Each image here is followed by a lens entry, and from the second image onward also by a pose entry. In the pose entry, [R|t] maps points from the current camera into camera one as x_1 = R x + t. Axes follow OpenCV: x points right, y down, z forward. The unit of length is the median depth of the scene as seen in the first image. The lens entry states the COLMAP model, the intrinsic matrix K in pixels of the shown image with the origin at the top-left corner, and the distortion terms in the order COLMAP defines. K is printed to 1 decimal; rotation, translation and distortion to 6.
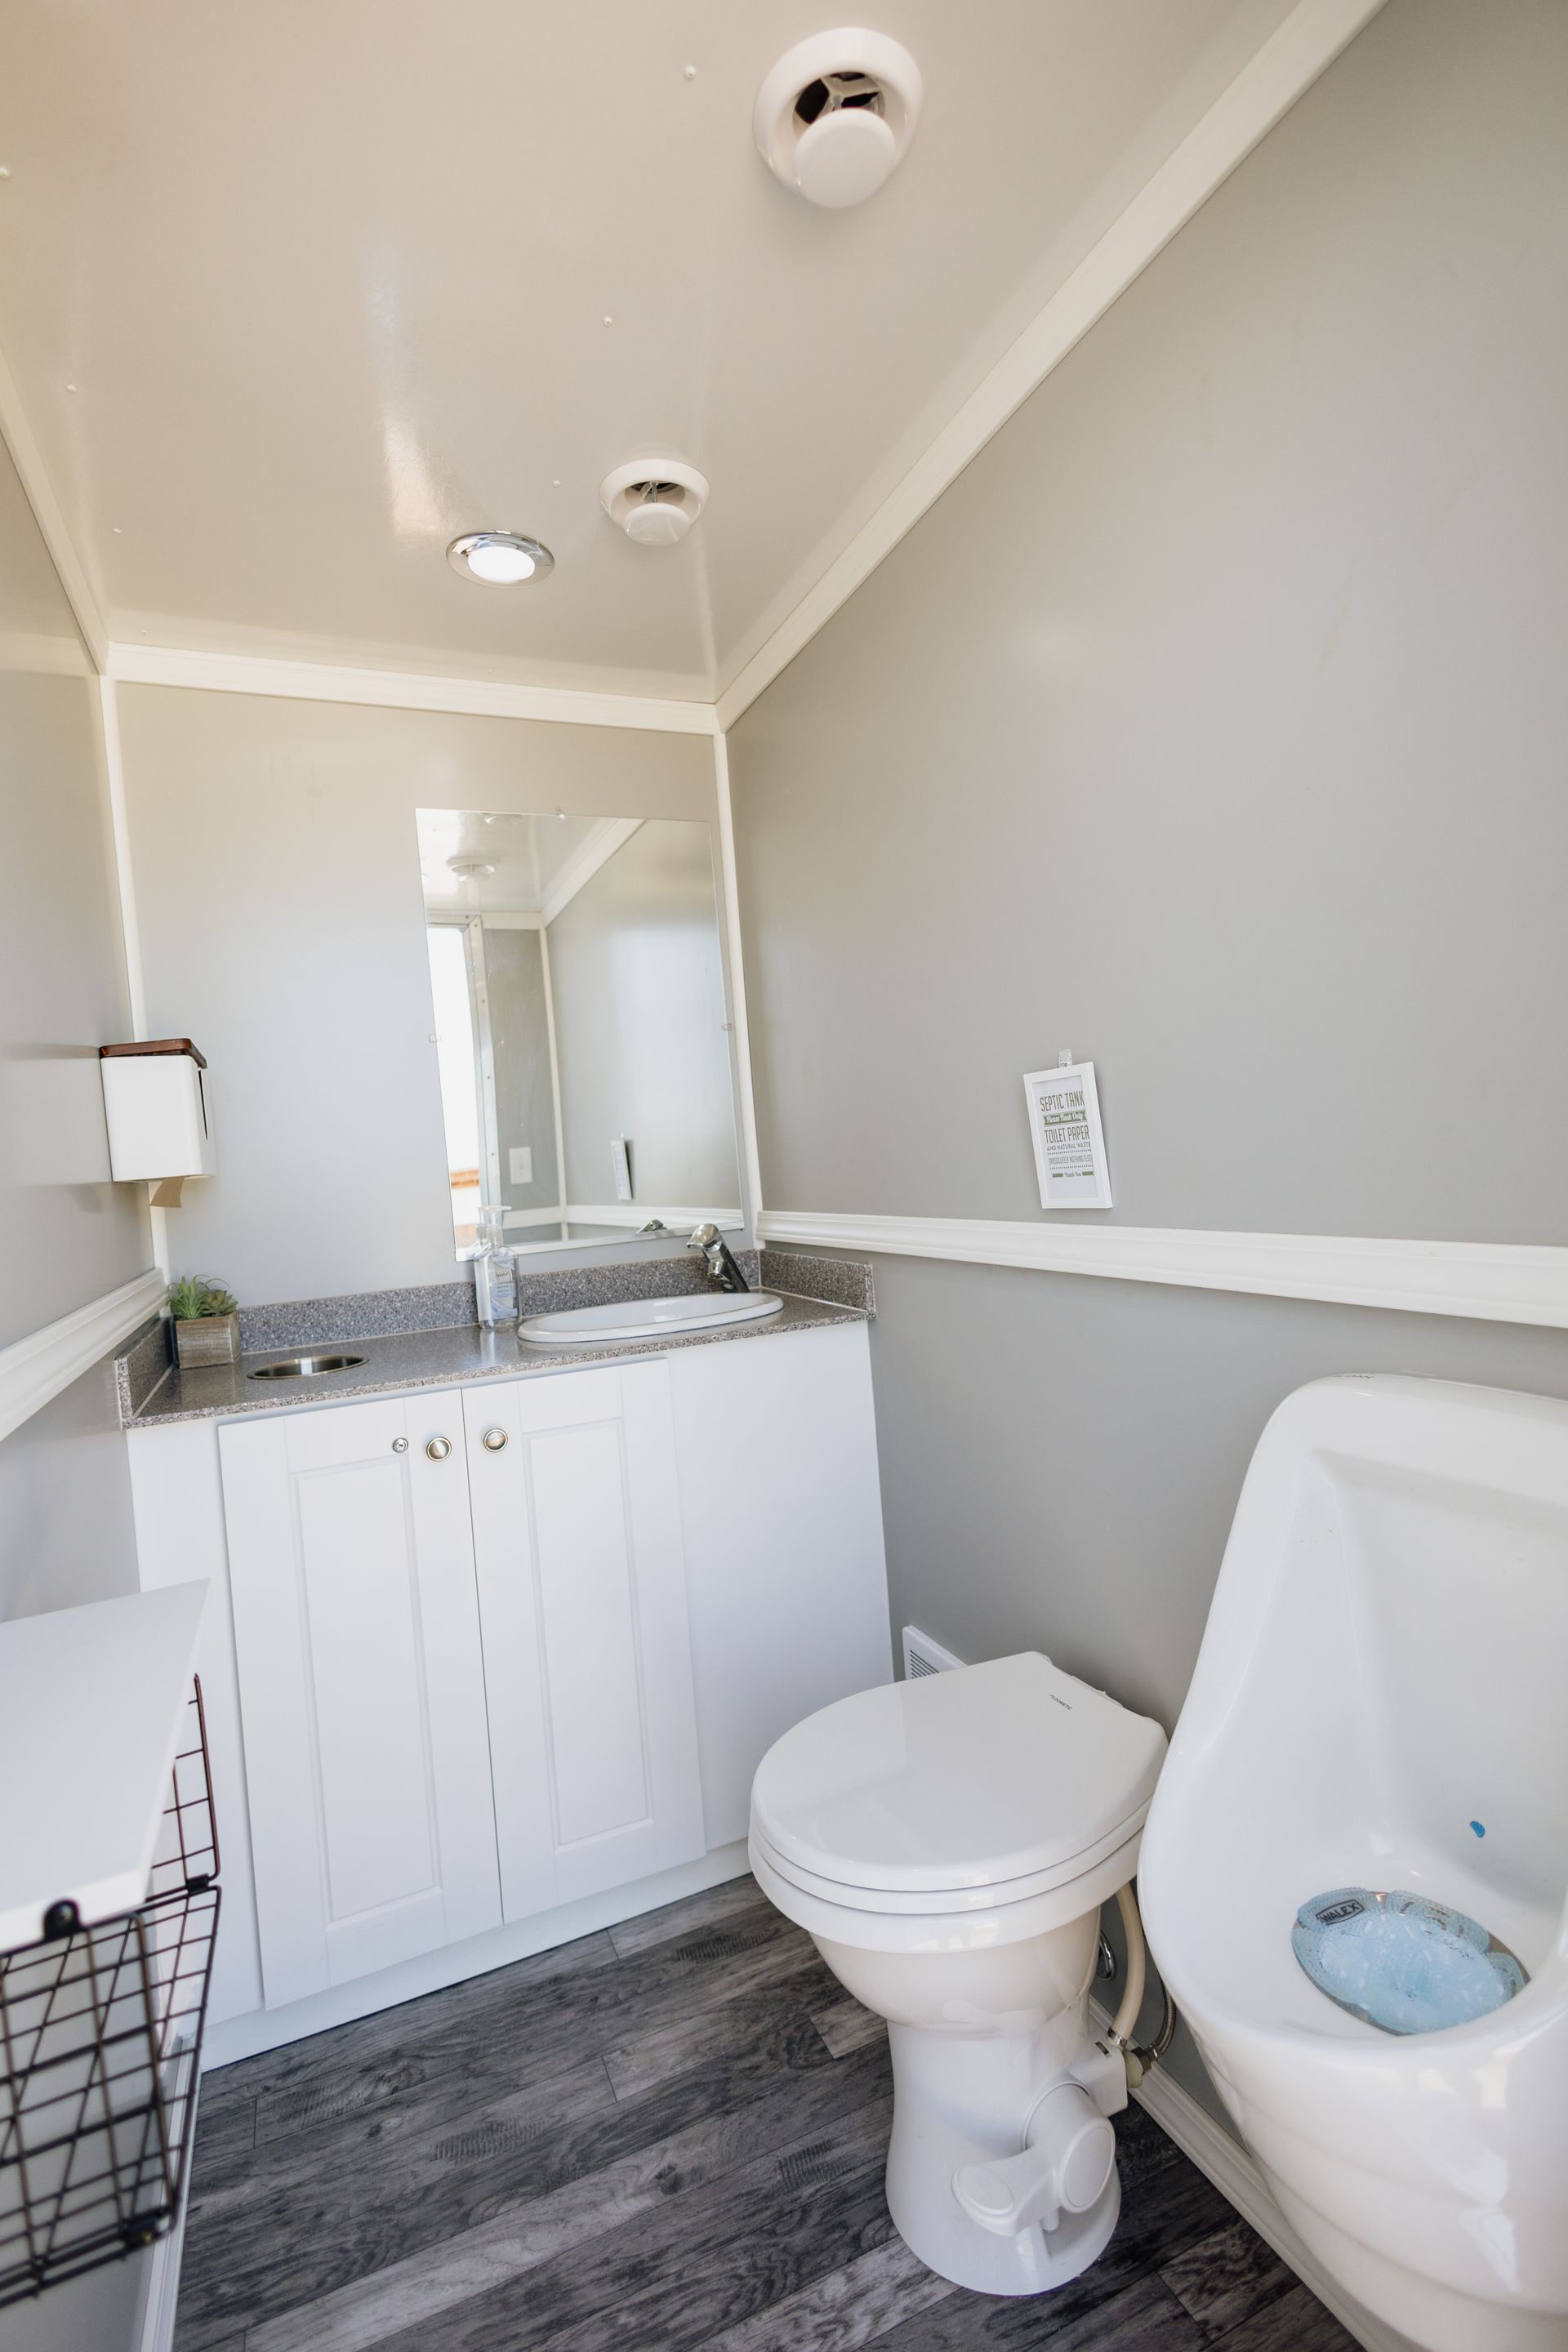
lens RADIAL K [[1072.6, 0, 783.1], [0, 1072.6, 1168.0], [0, 0, 1]] dist [0.013949, -0.007190]
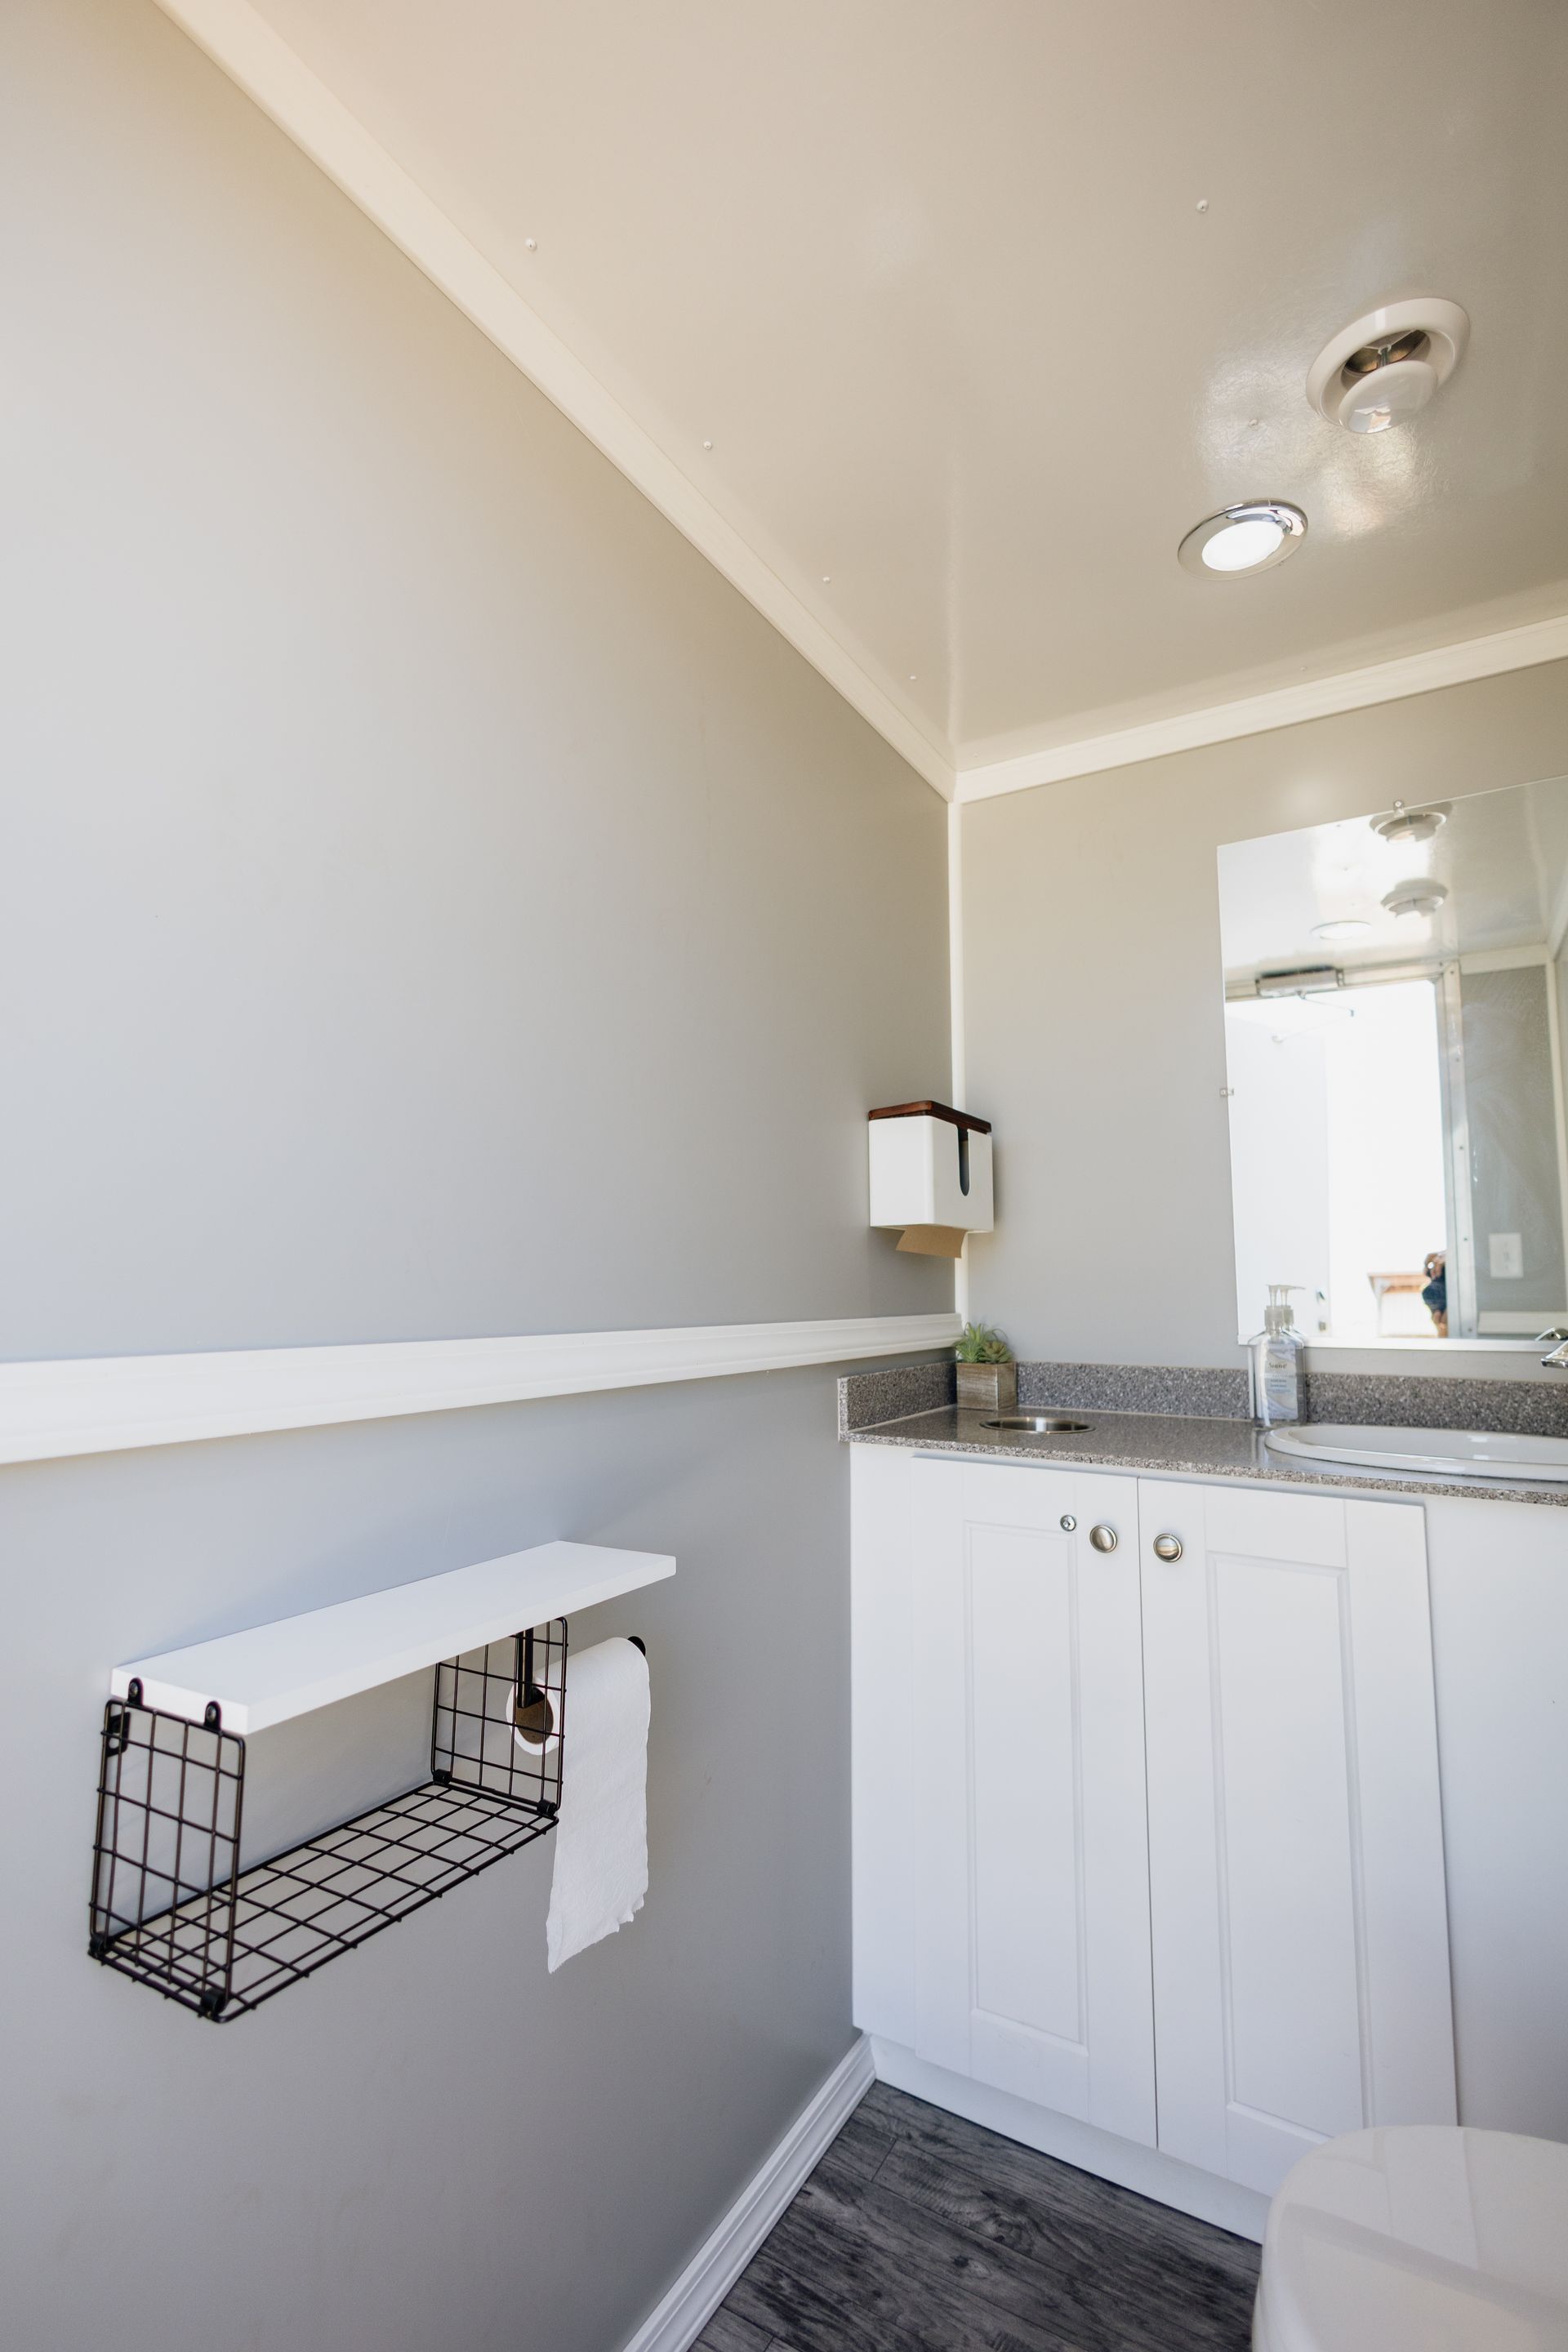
lens RADIAL K [[1069.8, 0, 773.6], [0, 1069.8, 1181.2], [0, 0, 1]] dist [0.013247, -0.007867]
pose [[0.575364, -0.003385, -0.817891, 0.256863], [-0.059979, 0.997124, -0.046321, 0.023979], [0.815695, 0.075707, 0.573506, 0.250521]]
